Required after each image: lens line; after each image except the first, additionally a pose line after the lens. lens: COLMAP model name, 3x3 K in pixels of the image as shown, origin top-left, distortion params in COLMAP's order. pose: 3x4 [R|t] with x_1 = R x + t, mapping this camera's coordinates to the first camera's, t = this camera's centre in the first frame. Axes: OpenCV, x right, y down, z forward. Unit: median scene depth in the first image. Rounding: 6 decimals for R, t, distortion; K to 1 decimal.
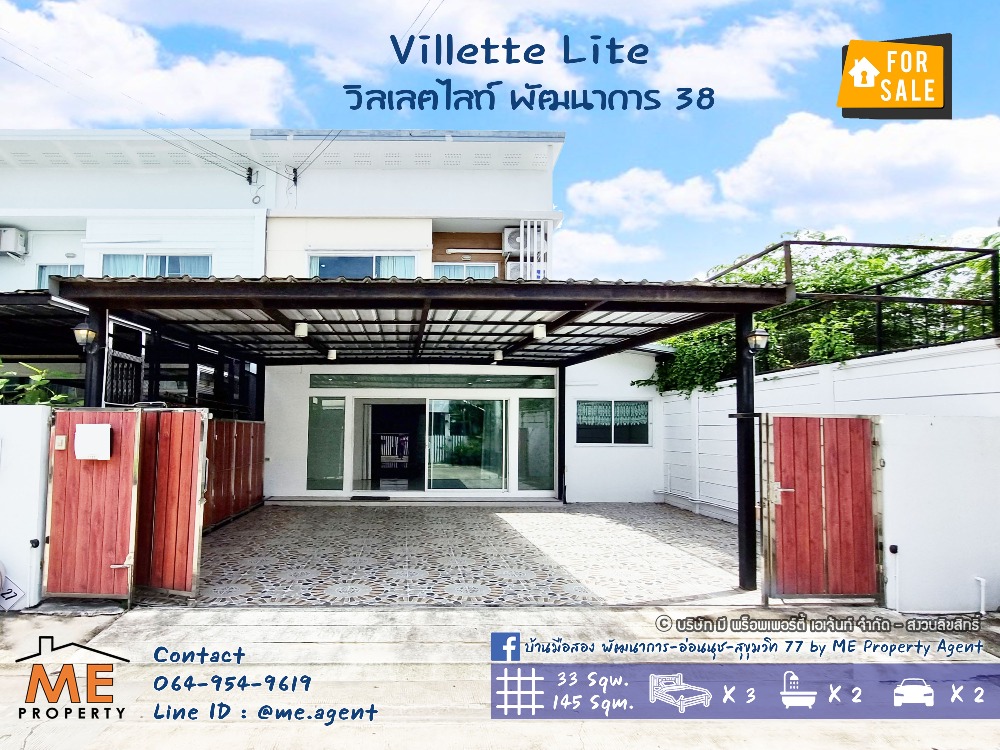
lens RADIAL K [[458.3, 0, 499.9], [0, 458.3, 416.8], [0, 0, 1]] dist [-0.000305, 0.000015]
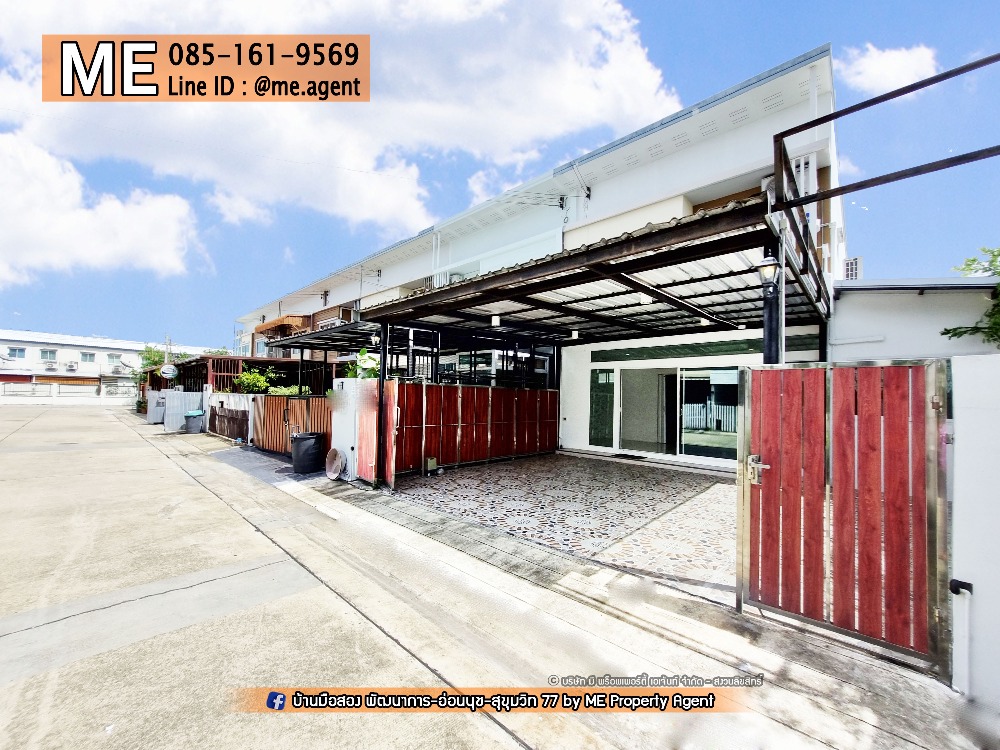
lens RADIAL K [[397.7, 0, 491.1], [0, 397.7, 387.2], [0, 0, 1]] dist [-0.001762, -0.000228]
pose [[0.736934, -0.002001, -0.675962, 0.139729], [0.002284, 0.999997, -0.000469, 0.004486], [0.675961, -0.001198, 0.736936, 0.038188]]
